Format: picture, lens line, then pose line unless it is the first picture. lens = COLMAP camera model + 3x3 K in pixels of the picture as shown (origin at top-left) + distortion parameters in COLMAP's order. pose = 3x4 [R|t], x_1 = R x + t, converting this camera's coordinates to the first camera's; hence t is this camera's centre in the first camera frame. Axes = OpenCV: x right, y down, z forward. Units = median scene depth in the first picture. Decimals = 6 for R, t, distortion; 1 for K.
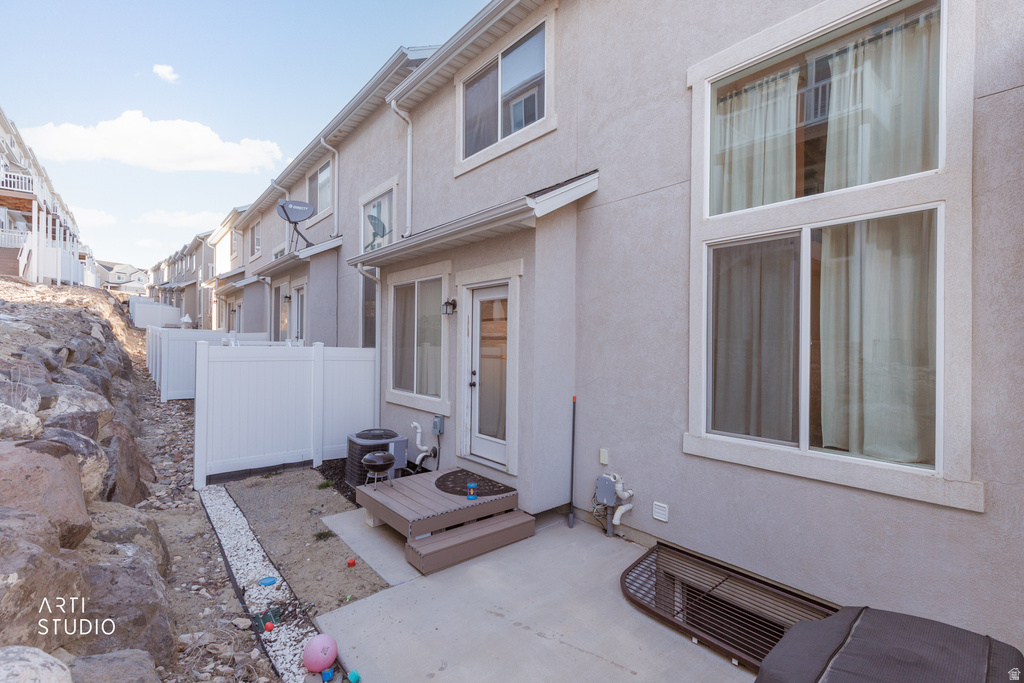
lens RADIAL K [[455.9, 0, 515.7], [0, 455.9, 338.0], [0, 0, 1]] dist [0.009623, -0.000232]
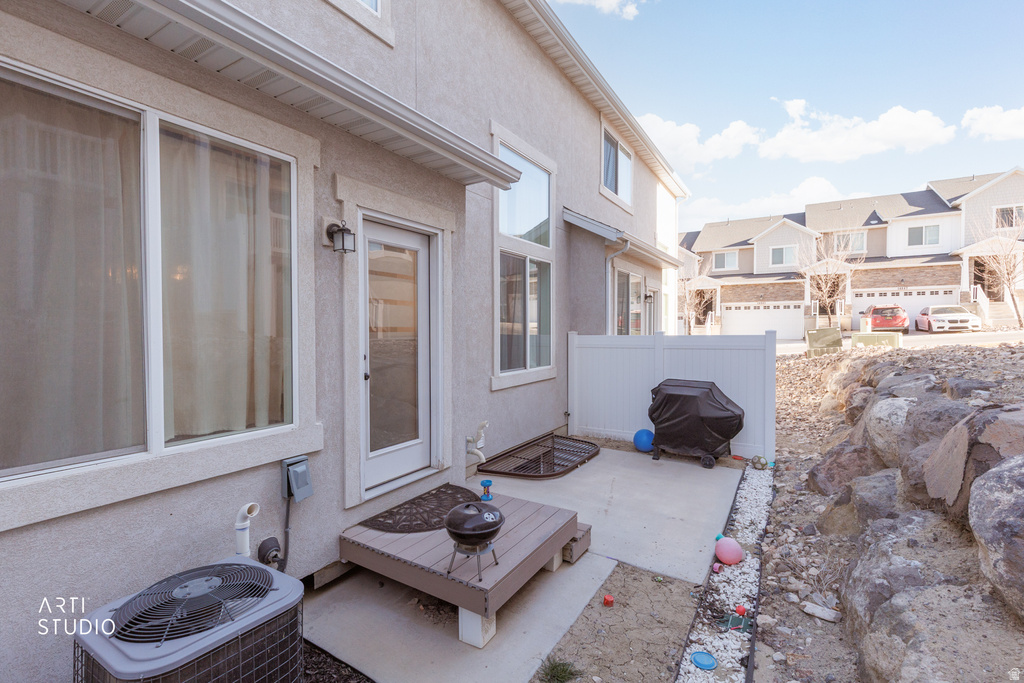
lens RADIAL K [[455.9, 0, 515.7], [0, 455.9, 338.0], [0, 0, 1]] dist [0.009623, -0.000232]
pose [[-0.307070, -0.028111, 0.951272, -0.867244], [-0.005737, 0.999600, 0.027687, 0.039030], [-0.951670, 0.003045, -0.307109, 1.178369]]
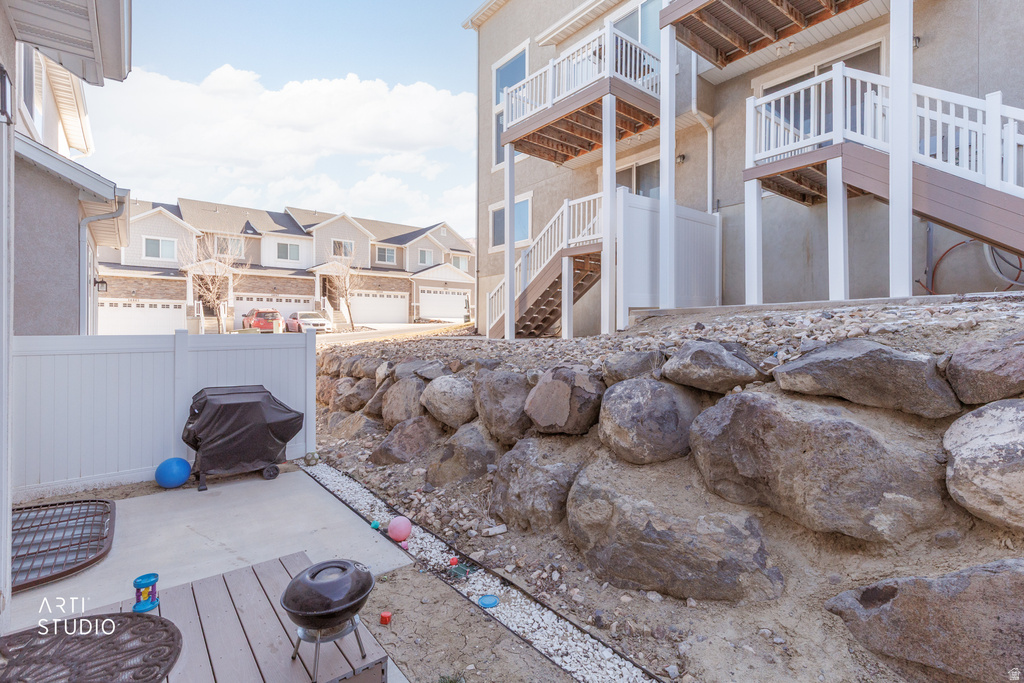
lens RADIAL K [[474.6, 0, 518.0], [0, 474.6, 330.7], [0, 0, 1]] dist [0.002639, 0.000002]
pose [[-0.999681, -0.009179, 0.023541, -0.488367], [-0.009308, 0.999942, -0.005380, 0.057359], [-0.023490, -0.005597, -0.999708, 1.465465]]
